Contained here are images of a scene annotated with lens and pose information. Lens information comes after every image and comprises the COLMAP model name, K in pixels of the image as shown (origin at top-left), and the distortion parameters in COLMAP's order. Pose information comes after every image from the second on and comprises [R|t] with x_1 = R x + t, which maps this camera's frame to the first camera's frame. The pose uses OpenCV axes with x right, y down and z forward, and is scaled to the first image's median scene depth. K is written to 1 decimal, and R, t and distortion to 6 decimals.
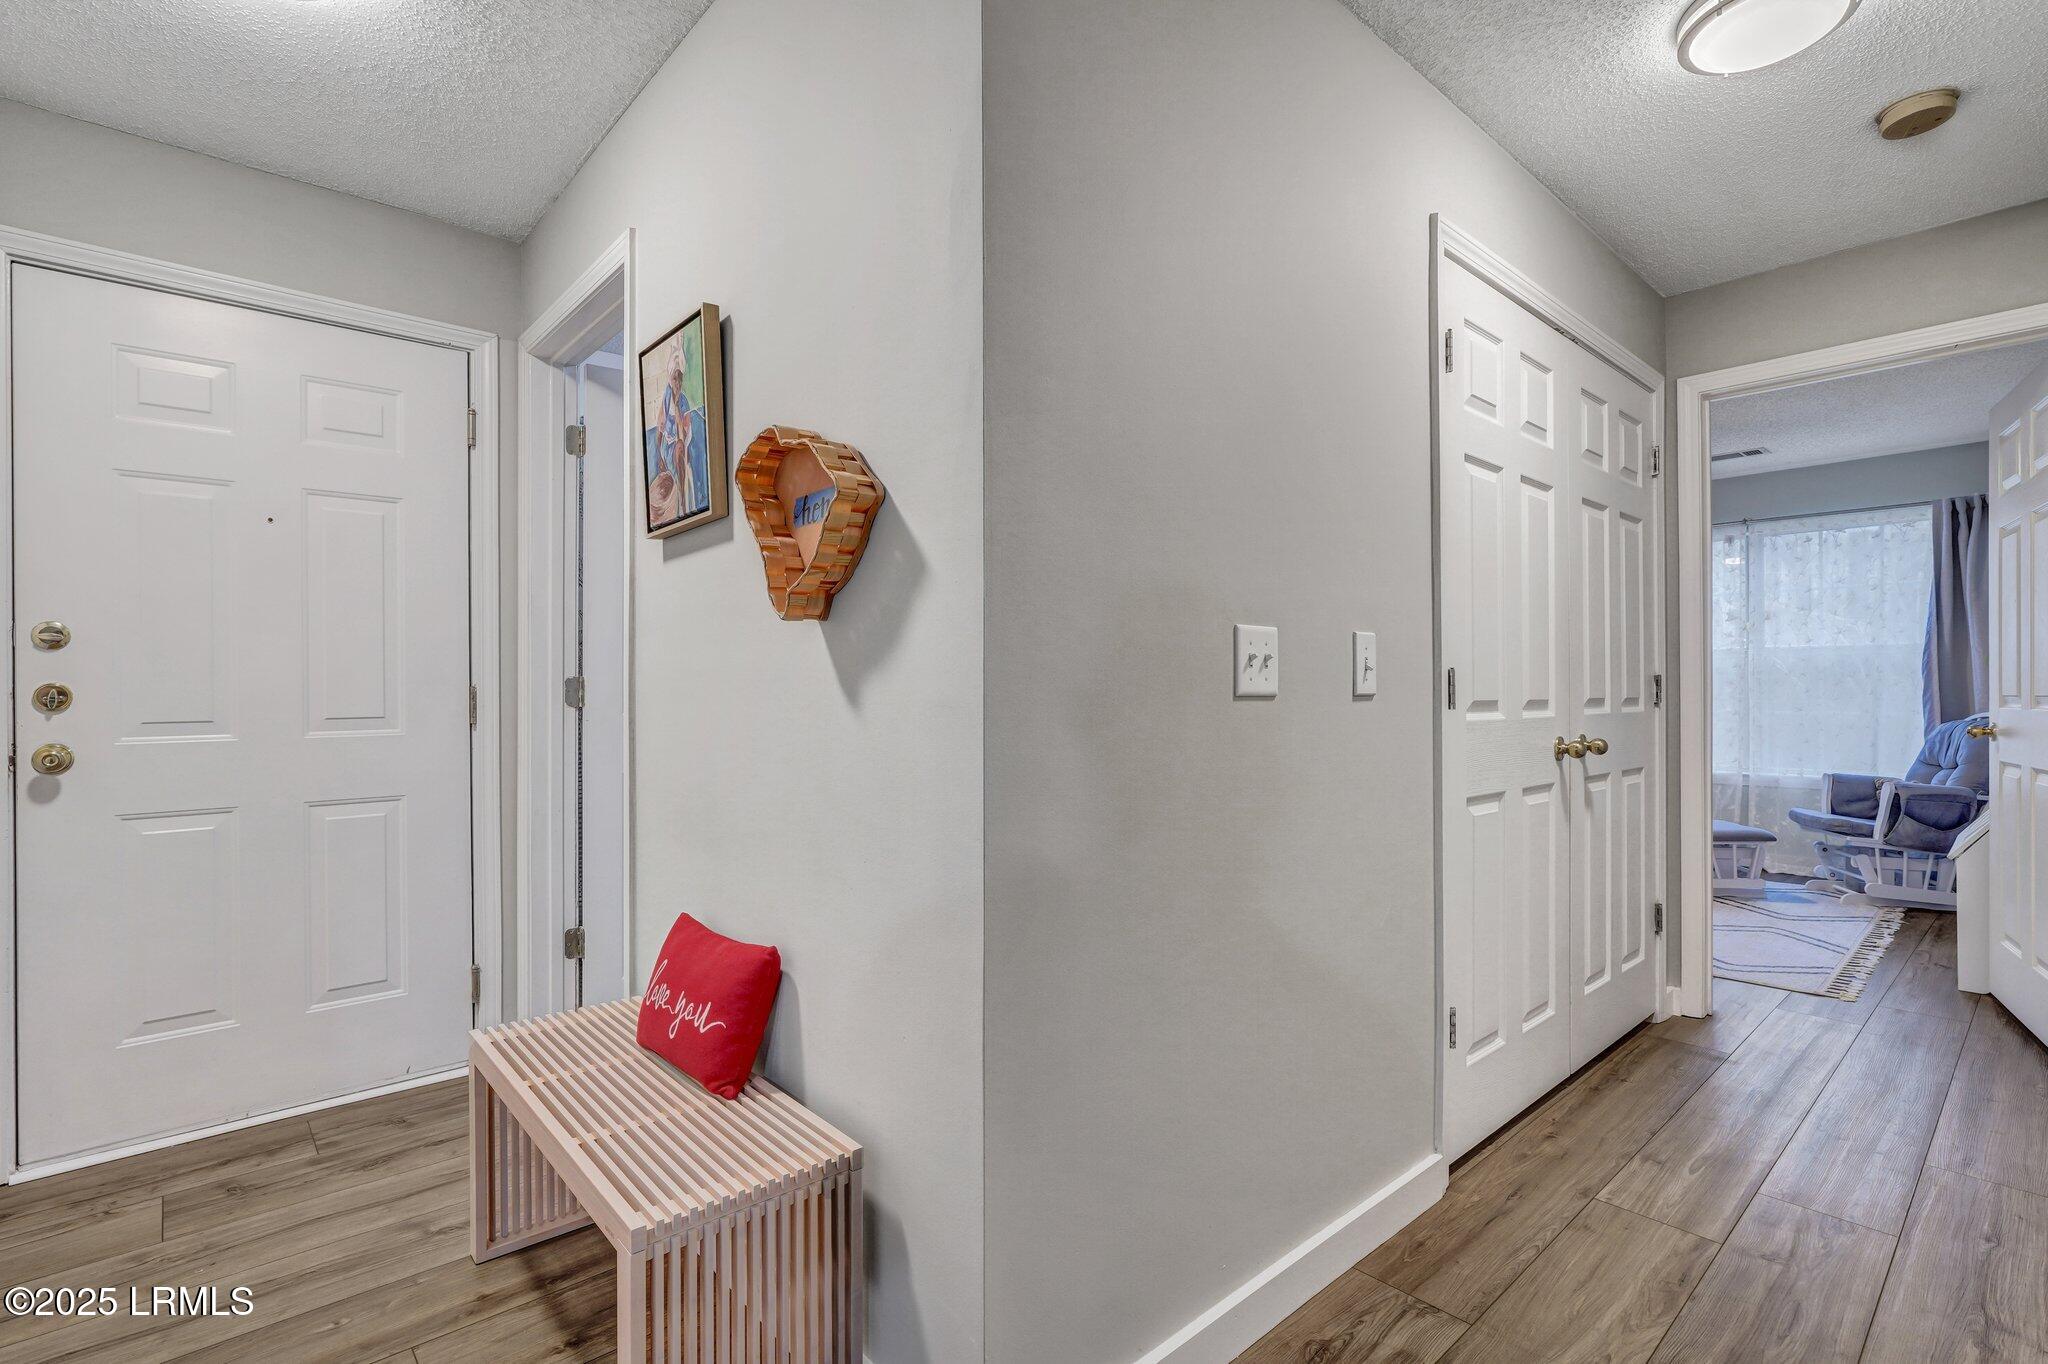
lens RADIAL K [[931.3, 0, 999.5], [0, 931.3, 687.3], [0, 0, 1]] dist [-0.013573, -0.000113]
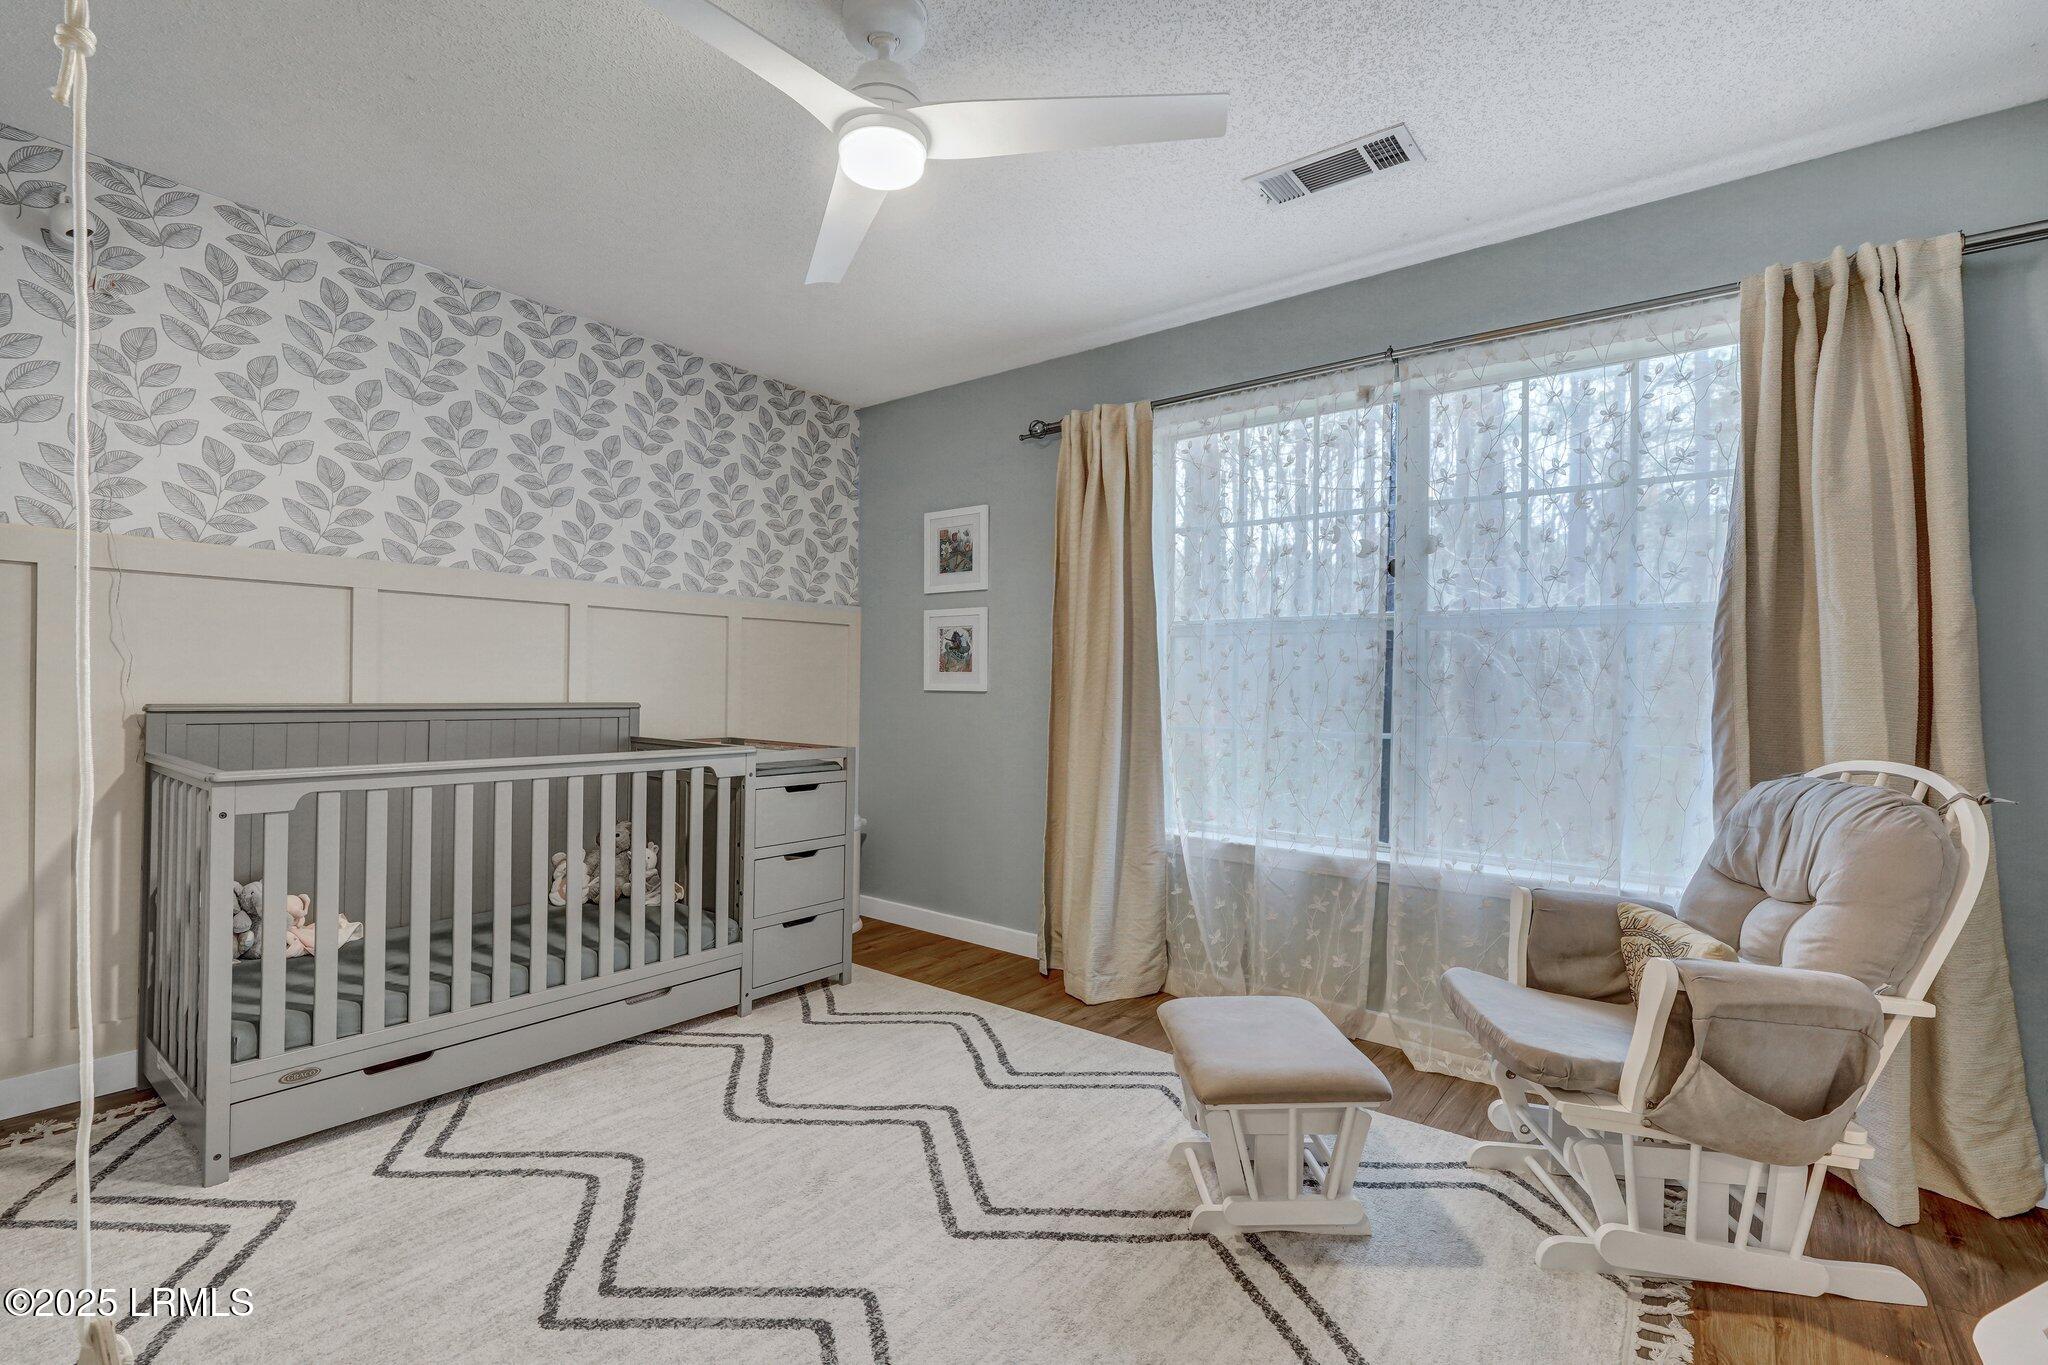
lens RADIAL K [[916.4, 0, 1012.2], [0, 916.4, 682.8], [0, 0, 1]] dist [-0.003583, -0.000147]
pose [[0.979269, 0.020941, 0.201477, 0.599598], [-0.021878, 0.999758, 0.002420, 0.000433], [-0.201377, -0.006778, 0.979490, 0.652955]]
